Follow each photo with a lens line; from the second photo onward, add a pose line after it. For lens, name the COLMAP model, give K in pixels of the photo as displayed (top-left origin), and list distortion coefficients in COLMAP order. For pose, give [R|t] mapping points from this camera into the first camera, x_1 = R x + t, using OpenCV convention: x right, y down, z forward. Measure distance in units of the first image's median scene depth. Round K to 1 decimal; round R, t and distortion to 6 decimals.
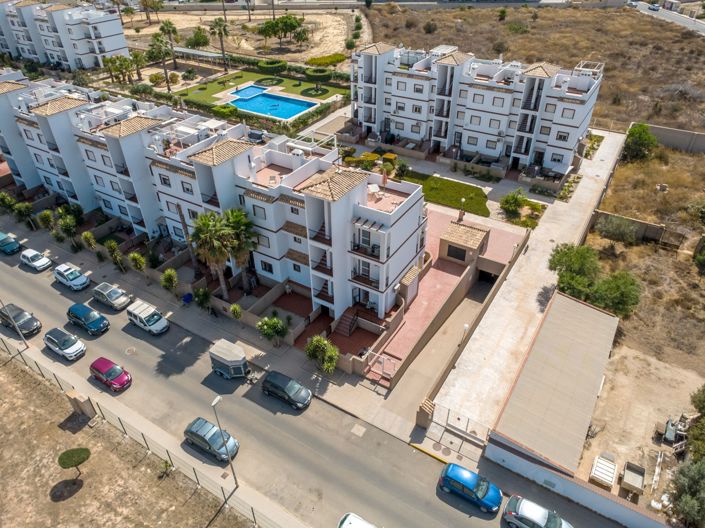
lens RADIAL K [[492.9, 0, 351.1], [0, 492.9, 262.0], [0, 0, 1]] dist [0.002749, 0.006860]
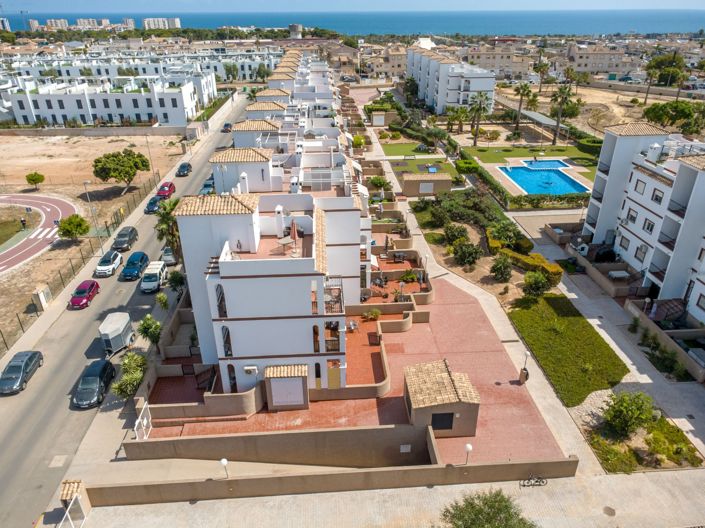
lens RADIAL K [[492.9, 0, 351.1], [0, 492.9, 262.0], [0, 0, 1]] dist [0.002749, 0.006860]
pose [[0.581737, 0.379121, -0.719617, 0.401684], [-0.480360, 0.874096, 0.072184, -0.132892], [0.656381, 0.303683, 0.690609, 0.324608]]
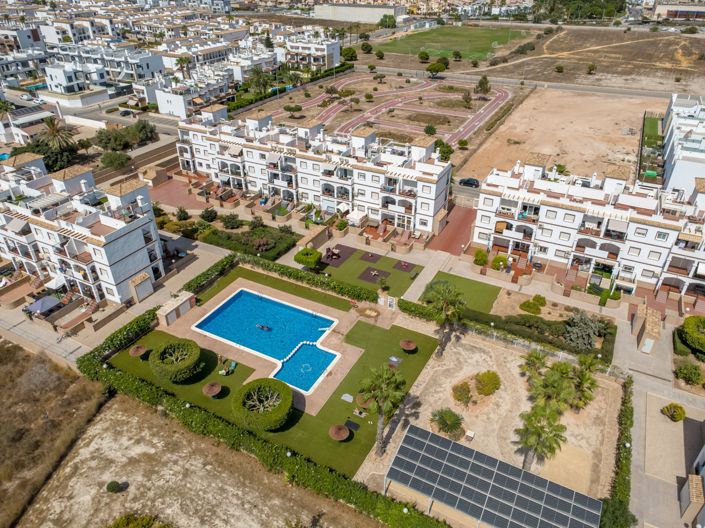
lens RADIAL K [[492.9, 0, 351.1], [0, 492.9, 262.0], [0, 0, 1]] dist [0.002749, 0.006860]
pose [[-0.997696, 0.047041, -0.048891, -0.338618], [-0.027548, 0.377656, 0.925536, -1.312005], [0.062002, 0.924750, -0.375490, 1.570136]]
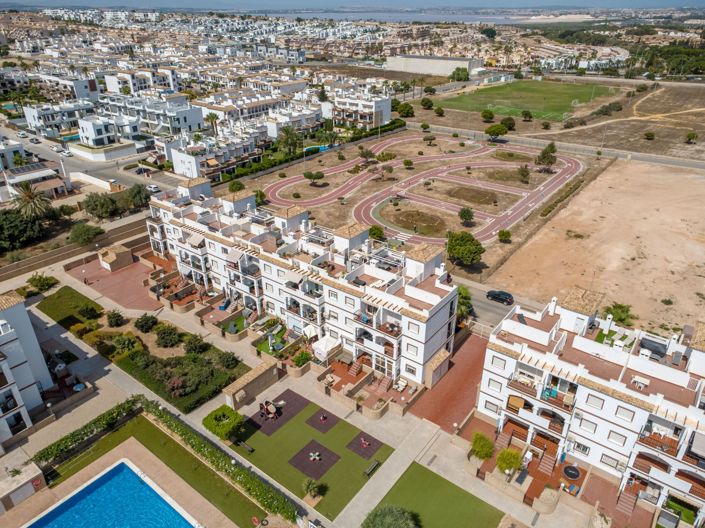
lens RADIAL K [[492.9, 0, 351.1], [0, 492.9, 262.0], [0, 0, 1]] dist [0.002749, 0.006860]
pose [[-0.994444, -0.031172, 0.100542, -0.551094], [0.075651, 0.452502, 0.888549, -1.090231], [-0.073193, 0.891219, -0.447630, 1.269138]]
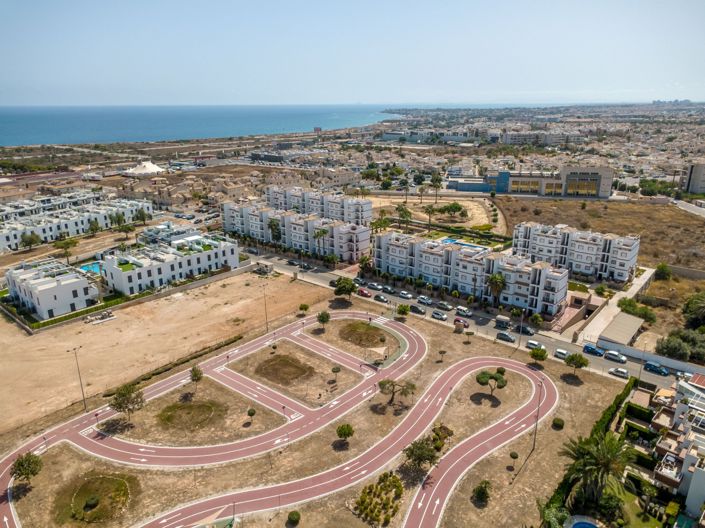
lens RADIAL K [[492.9, 0, 351.1], [0, 492.9, 262.0], [0, 0, 1]] dist [0.002749, 0.006860]
pose [[0.988097, 0.055012, -0.143656, -0.418945], [-0.096687, 0.948445, -0.301835, 0.476985], [0.119646, 0.312132, 0.942475, -1.136628]]
